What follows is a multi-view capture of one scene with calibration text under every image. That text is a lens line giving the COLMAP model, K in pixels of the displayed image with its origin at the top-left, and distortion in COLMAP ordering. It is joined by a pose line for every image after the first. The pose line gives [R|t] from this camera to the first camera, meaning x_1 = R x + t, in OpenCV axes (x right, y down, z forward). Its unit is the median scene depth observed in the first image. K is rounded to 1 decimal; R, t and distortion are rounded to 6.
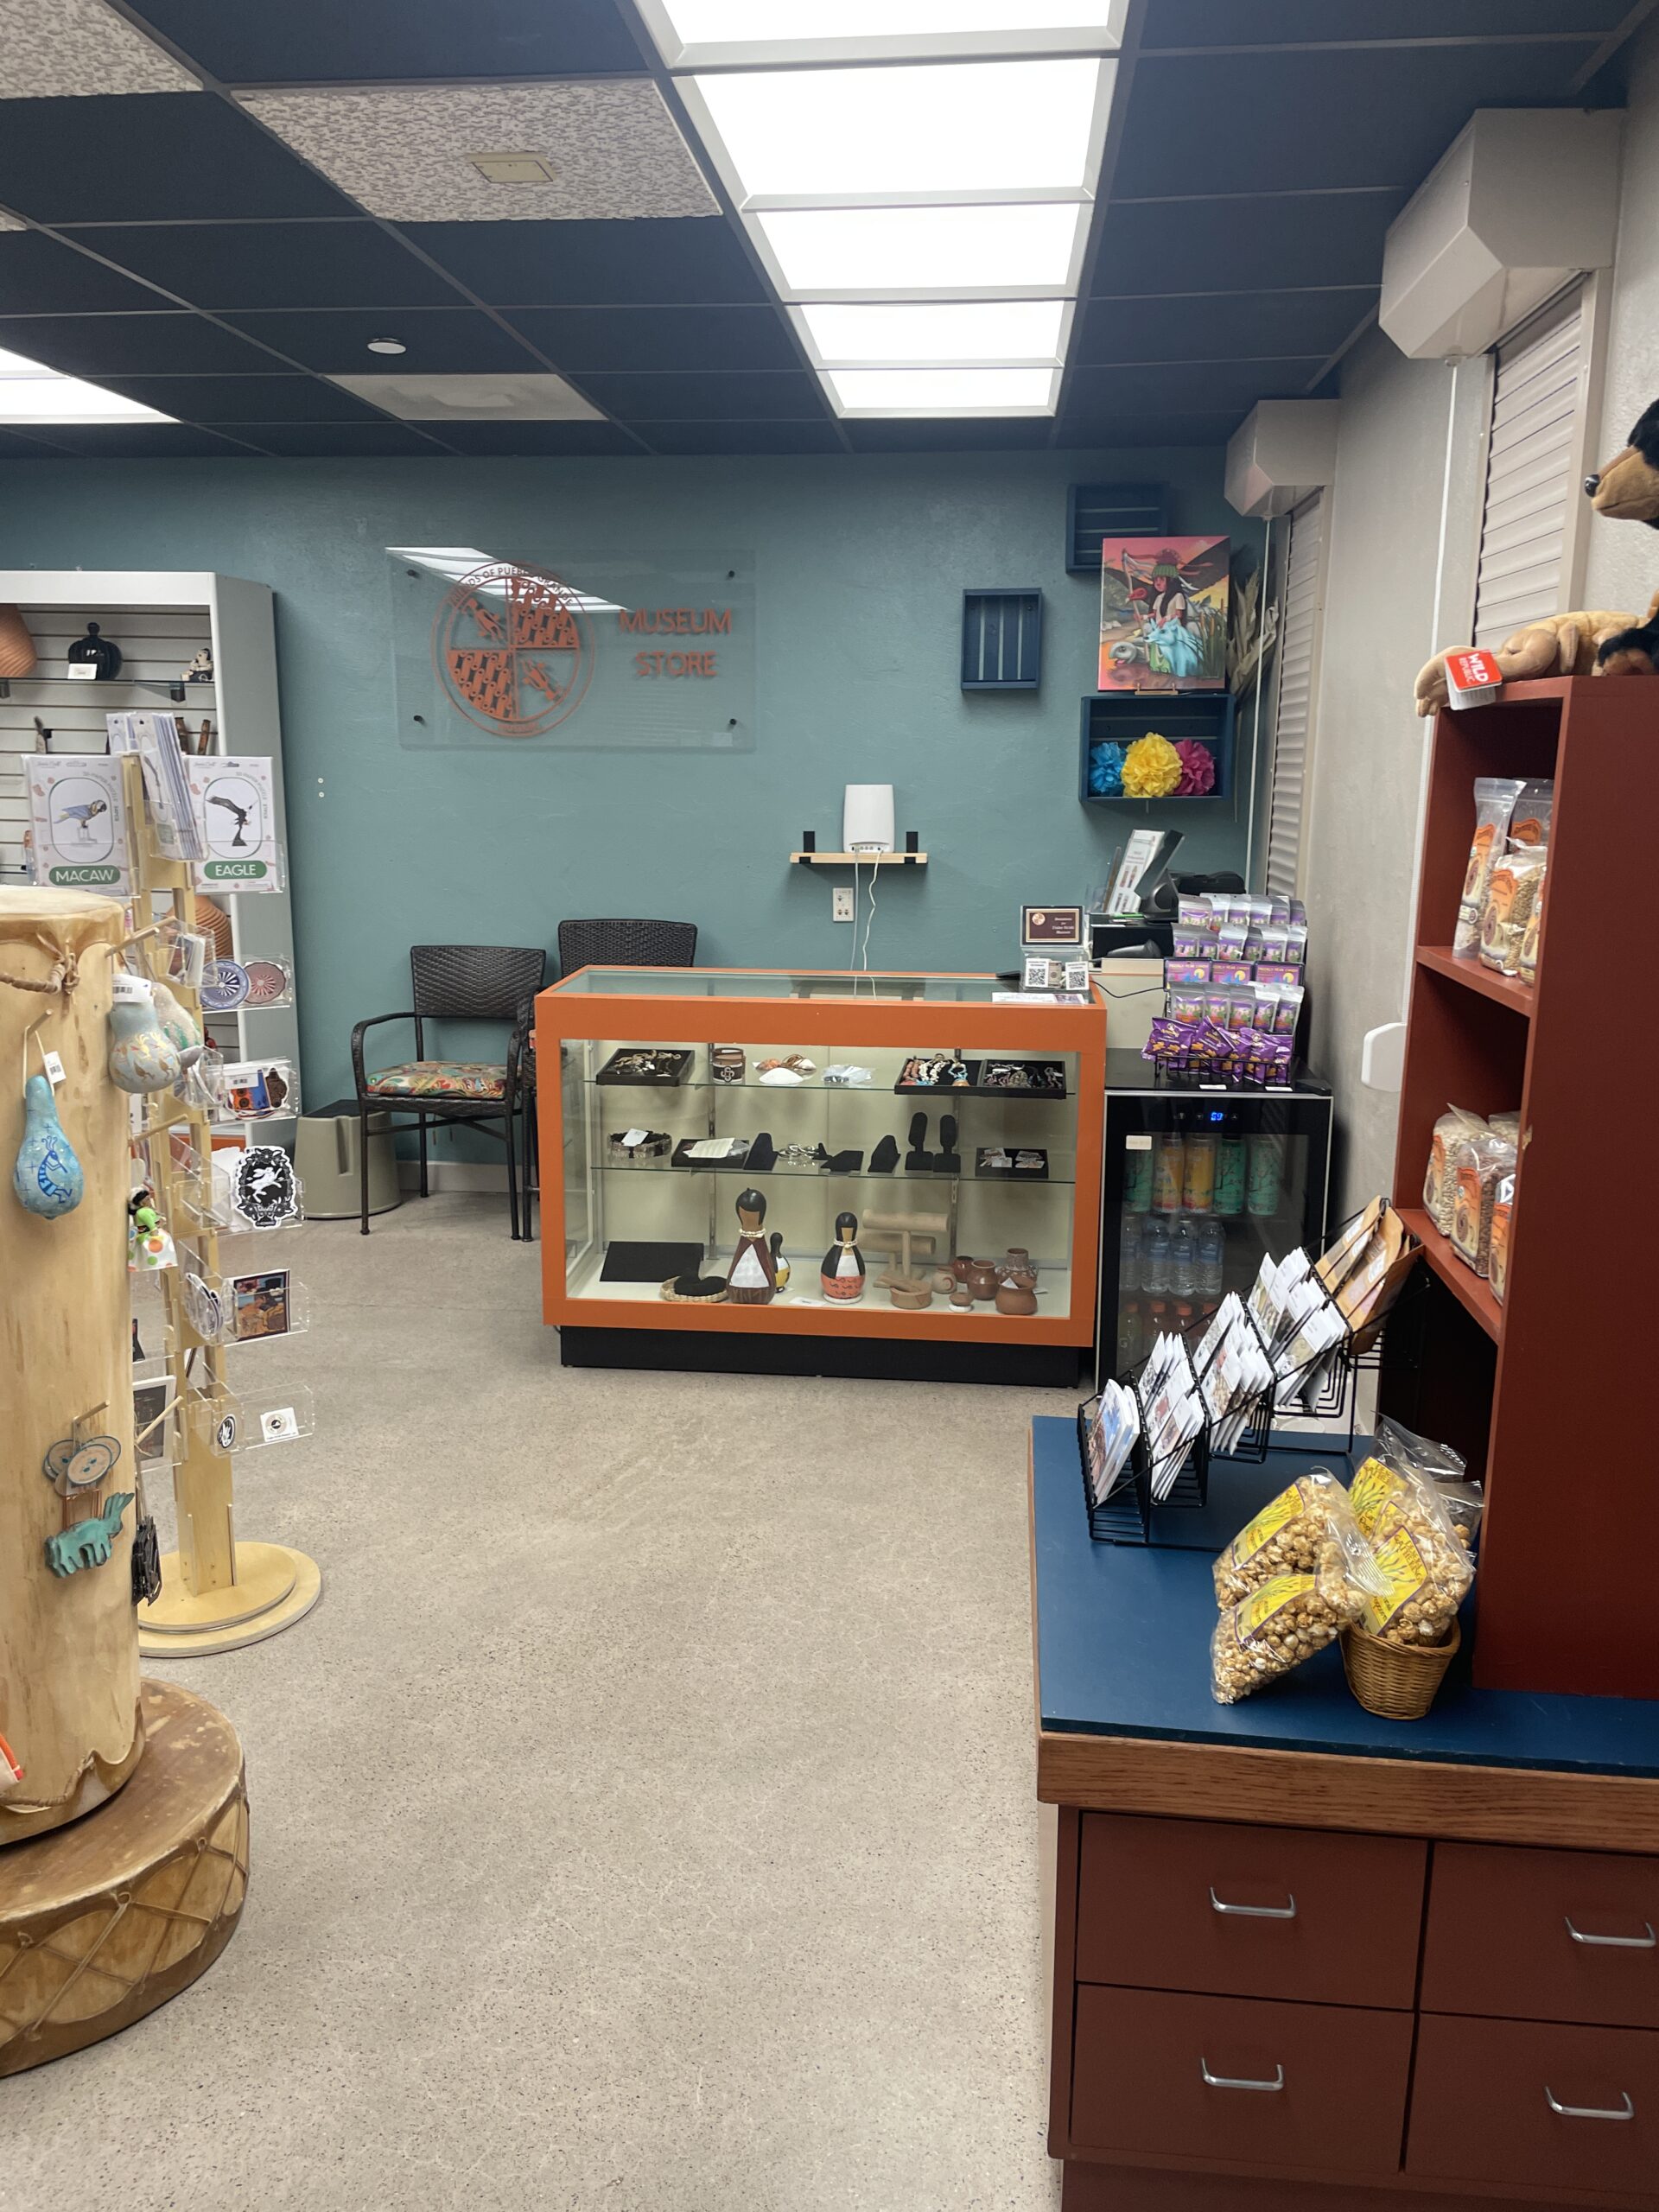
lens RADIAL K [[1664.6, 0, 828.8], [0, 1664.6, 1083.7], [0, 0, 1]] dist [0.101766, -0.128922]
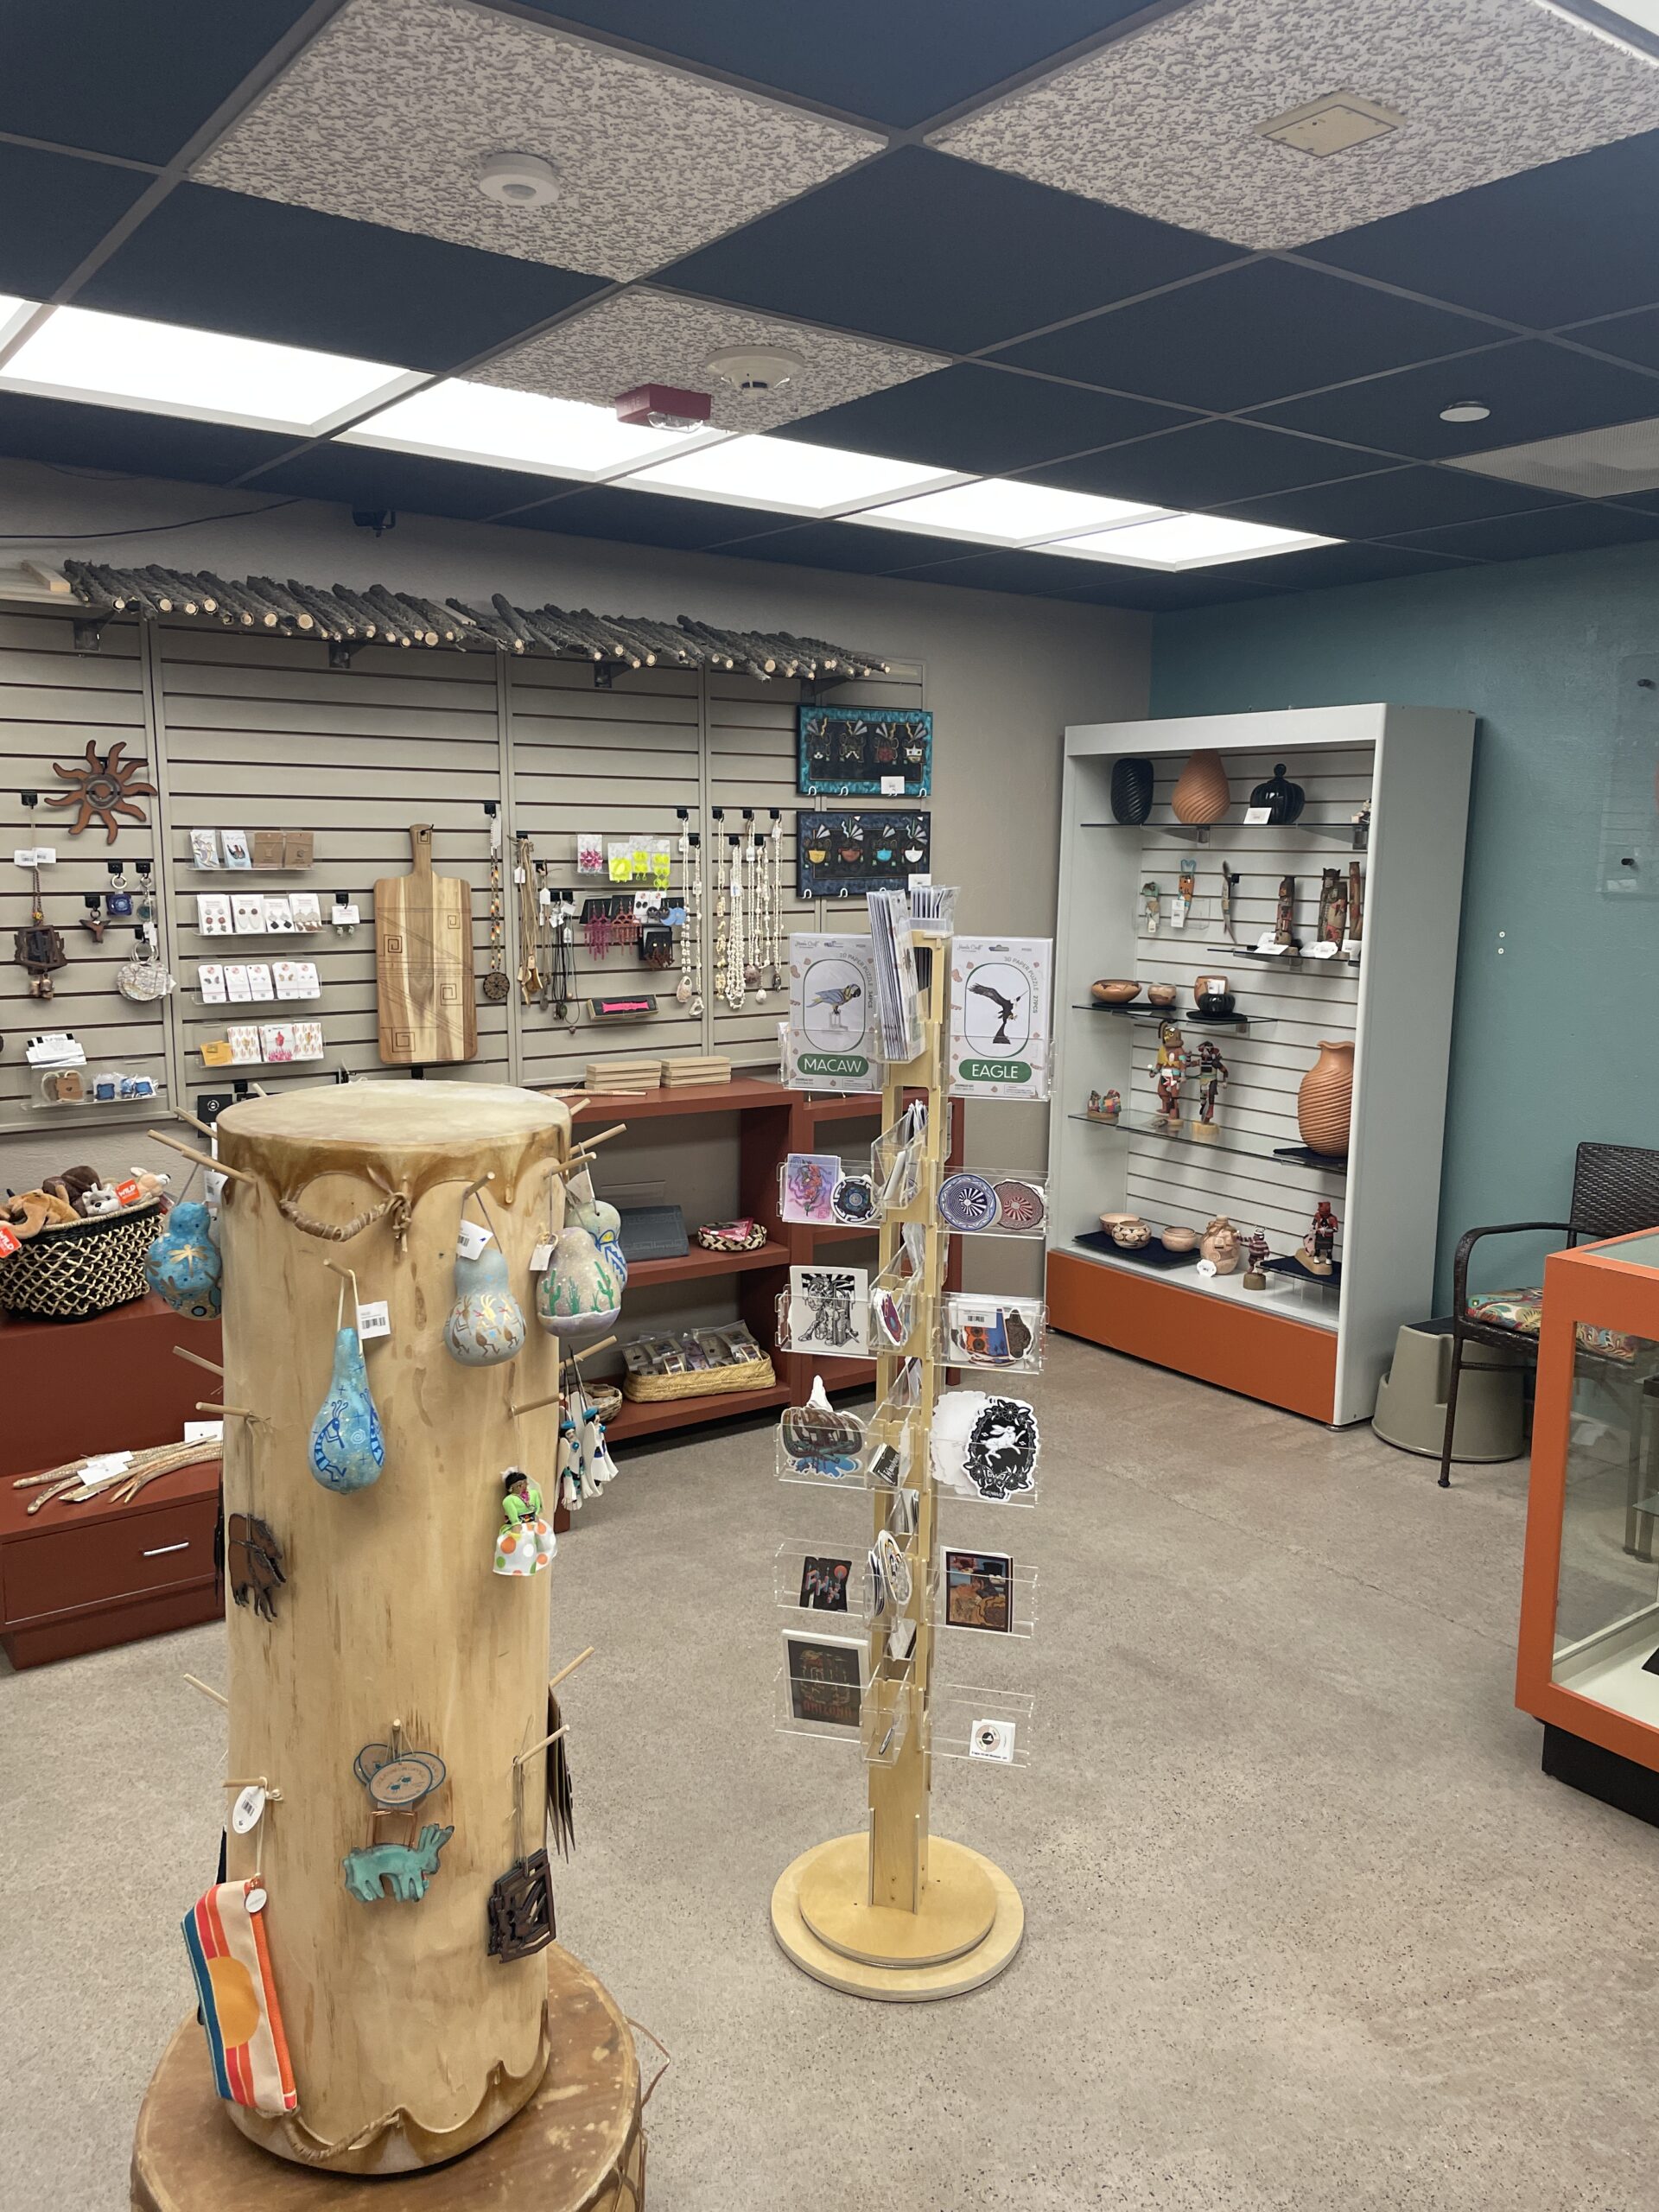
lens RADIAL K [[1664.6, 0, 828.8], [0, 1664.6, 1083.7], [0, 0, 1]] dist [0.101766, -0.128922]
pose [[0.664012, 0.107279, -0.739986, 0.202966], [-0.156482, 0.987677, 0.002771, -0.107485], [0.731165, 0.113955, 0.672616, 0.372945]]
